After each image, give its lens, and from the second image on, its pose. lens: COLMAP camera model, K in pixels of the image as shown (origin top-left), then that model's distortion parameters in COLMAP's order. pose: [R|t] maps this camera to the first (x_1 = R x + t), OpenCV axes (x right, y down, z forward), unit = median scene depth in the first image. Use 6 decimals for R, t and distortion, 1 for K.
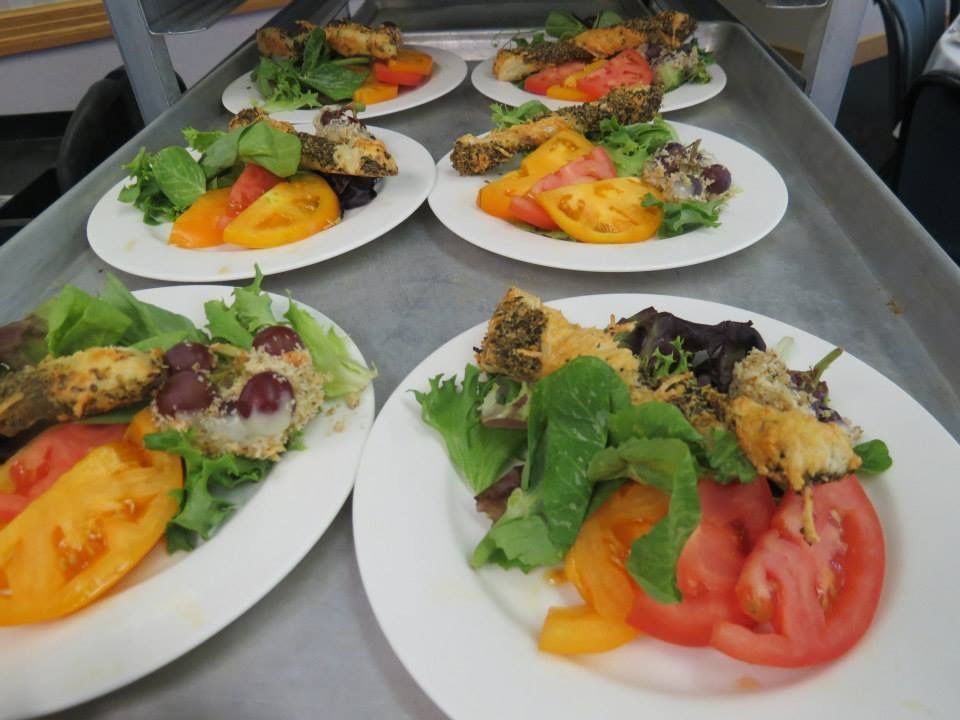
lens RADIAL K [[680.9, 0, 480.0], [0, 680.9, 361.8], [0, 0, 1]] dist [-0.018587, 0.000793]
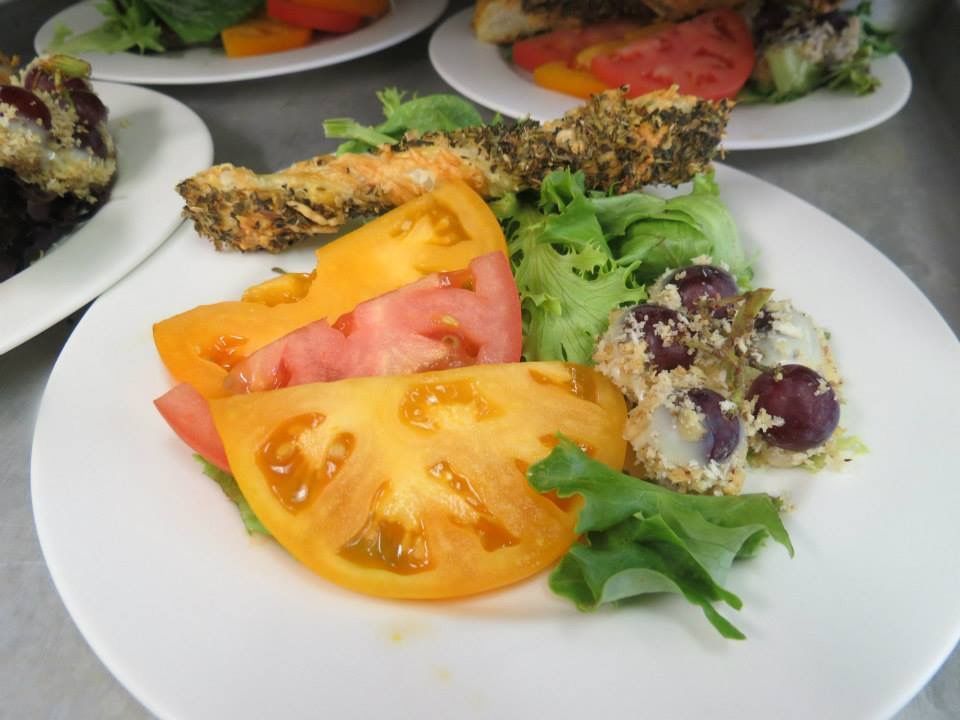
lens RADIAL K [[680.9, 0, 479.9], [0, 680.9, 357.5], [0, 0, 1]] dist [-0.018587, 0.000793]
pose [[0.969780, 0.188686, -0.154678, 0.221626], [-0.178129, 0.980781, 0.079615, -0.269618], [0.166727, -0.049657, 0.984752, 0.581674]]
